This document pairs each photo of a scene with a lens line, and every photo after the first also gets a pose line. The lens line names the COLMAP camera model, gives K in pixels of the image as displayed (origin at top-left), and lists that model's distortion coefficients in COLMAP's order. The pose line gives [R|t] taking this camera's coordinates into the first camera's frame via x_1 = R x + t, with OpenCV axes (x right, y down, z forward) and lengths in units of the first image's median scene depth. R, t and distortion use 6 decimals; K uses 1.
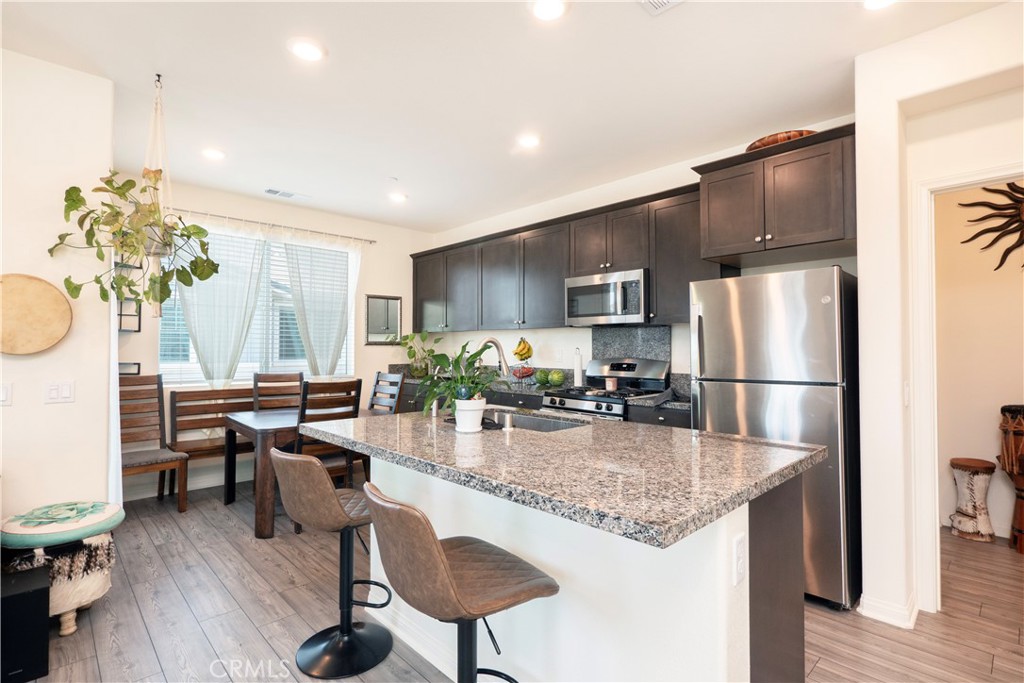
lens RADIAL K [[498.5, 0, 509.0], [0, 498.5, 345.0], [0, 0, 1]] dist [0.002197, -0.000317]
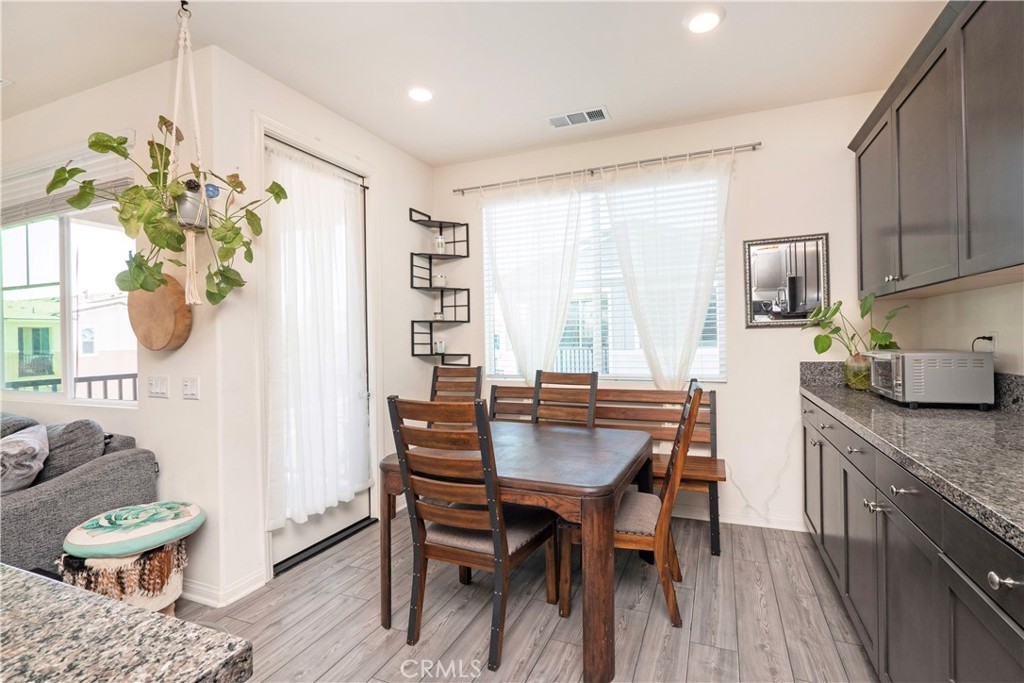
lens RADIAL K [[461.9, 0, 514.3], [0, 461.9, 339.8], [0, 0, 1]] dist [-0.003073, -0.000294]
pose [[0.428512, -0.011270, -0.903466, 0.153330], [0.026775, 0.999641, 0.000229, 0.013602], [0.903139, -0.024288, 0.428660, 0.945771]]
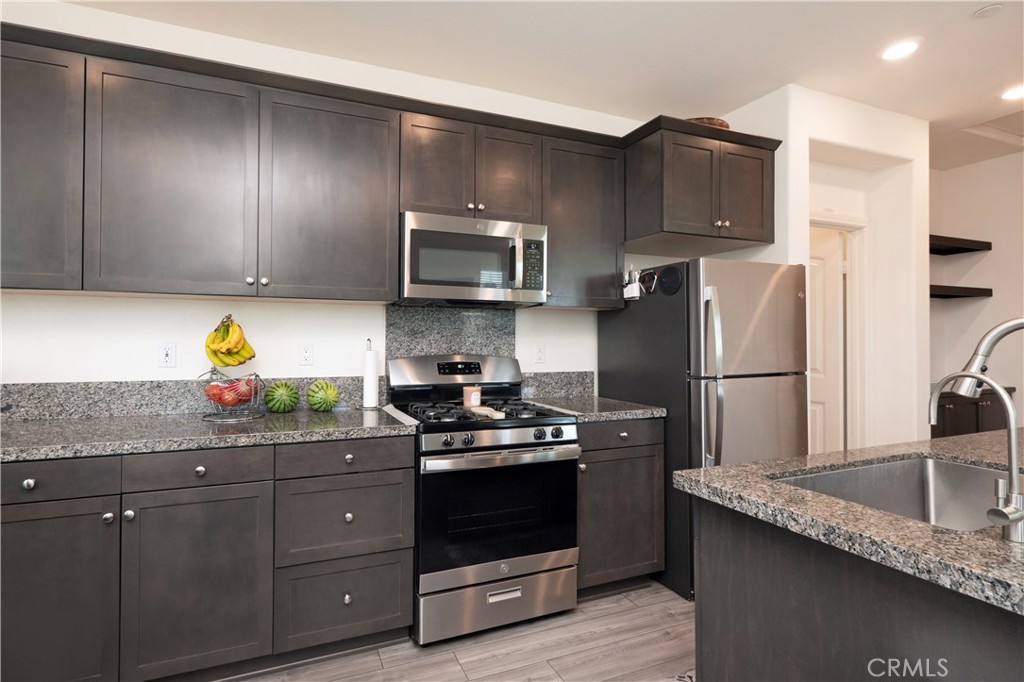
lens RADIAL K [[477.6, 0, 508.9], [0, 477.6, 337.8], [0, 0, 1]] dist [-0.000100, 0.000041]
pose [[0.375261, 0.005392, 0.926903, -0.411793], [-0.006636, 0.999973, -0.003130, 0.007279], [-0.926895, -0.004977, 0.375287, 0.879208]]
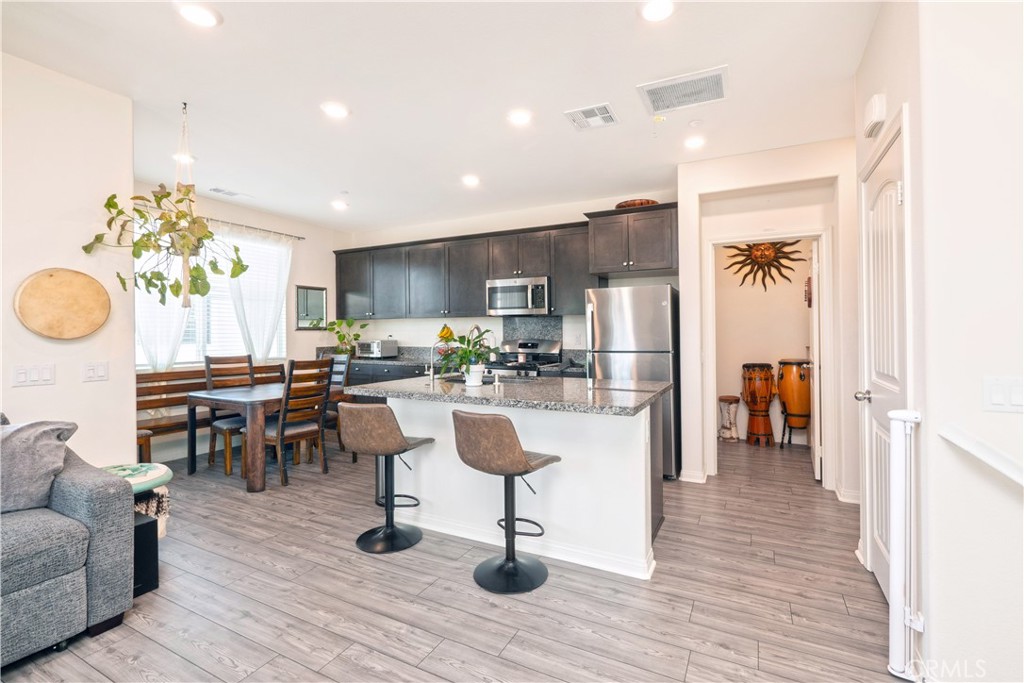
lens RADIAL K [[461.9, 0, 518.3], [0, 461.9, 334.3], [0, 0, 1]] dist [-0.003073, -0.000294]
pose [[0.945678, -0.004804, 0.325069, -0.267441], [0.001735, 0.999951, 0.009729, -0.000127], [-0.325100, -0.008636, 0.945640, -0.258141]]
